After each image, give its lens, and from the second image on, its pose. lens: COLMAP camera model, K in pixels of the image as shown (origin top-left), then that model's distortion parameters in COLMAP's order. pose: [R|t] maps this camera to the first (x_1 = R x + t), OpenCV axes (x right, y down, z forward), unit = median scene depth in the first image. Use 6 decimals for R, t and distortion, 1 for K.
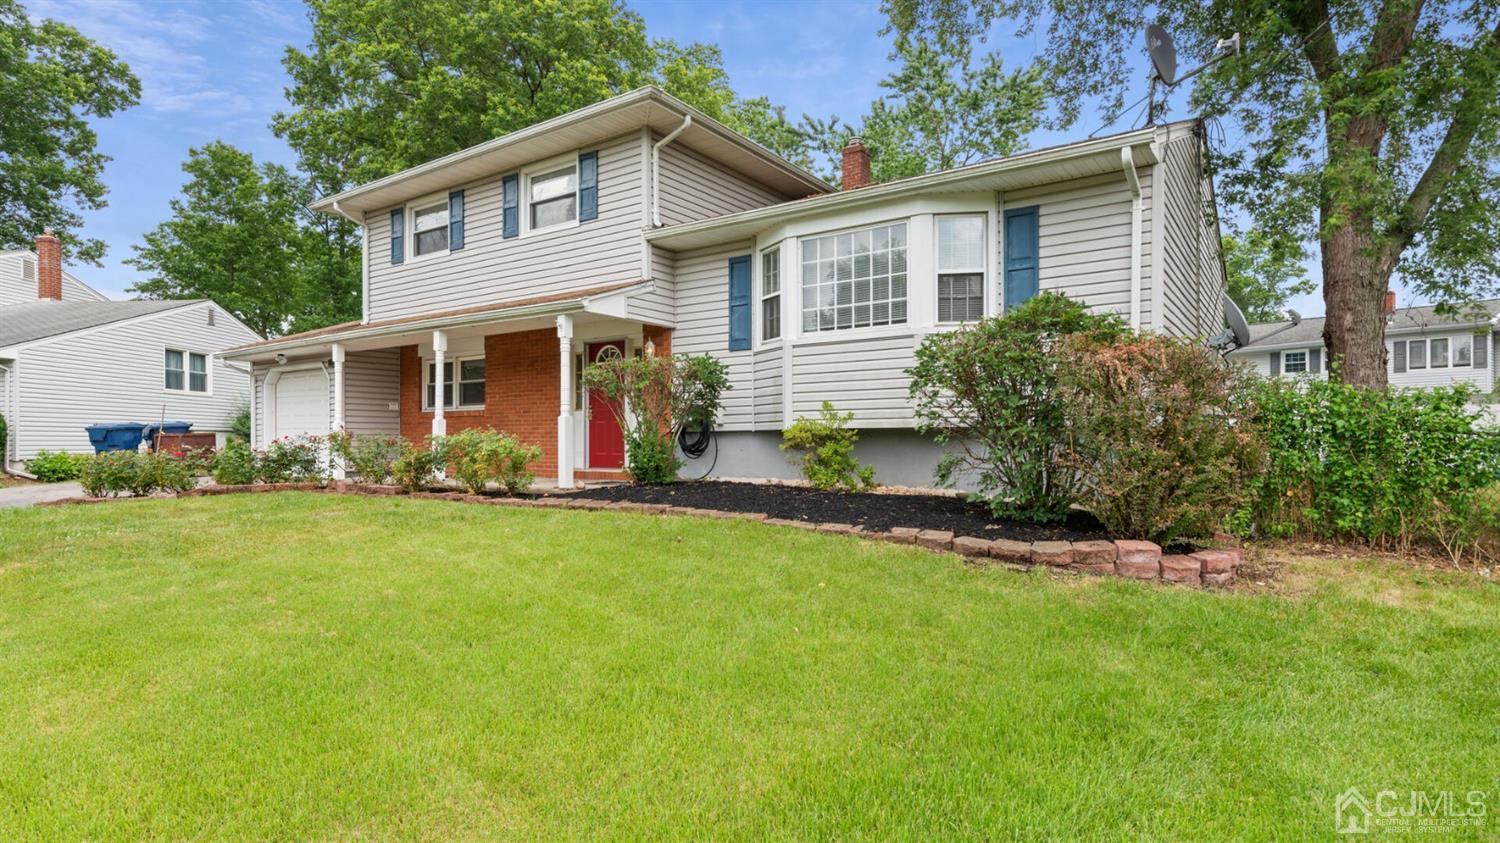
lens RADIAL K [[812.8, 0, 747.5], [0, 812.8, 422.0], [0, 0, 1]] dist [0.003891, 0.000141]
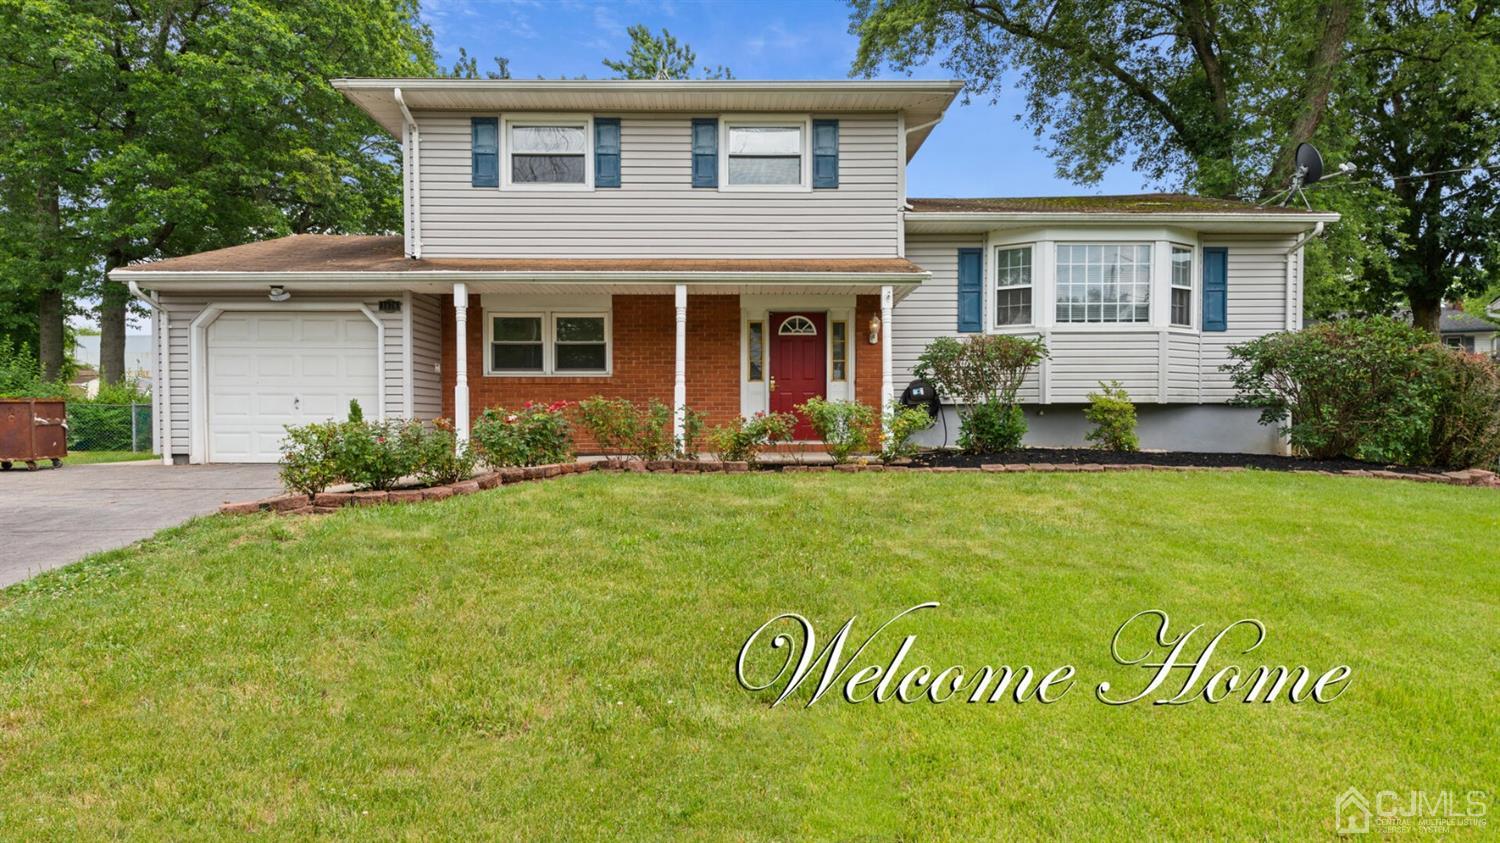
lens RADIAL K [[812.8, 0, 748.1], [0, 812.8, 423.8], [0, 0, 1]] dist [0.003891, 0.000141]
pose [[0.802022, 0.006525, 0.597258, -0.912746], [-0.013304, 0.999887, 0.006941, 0.034280], [-0.597146, -0.013513, 0.802019, 0.277010]]
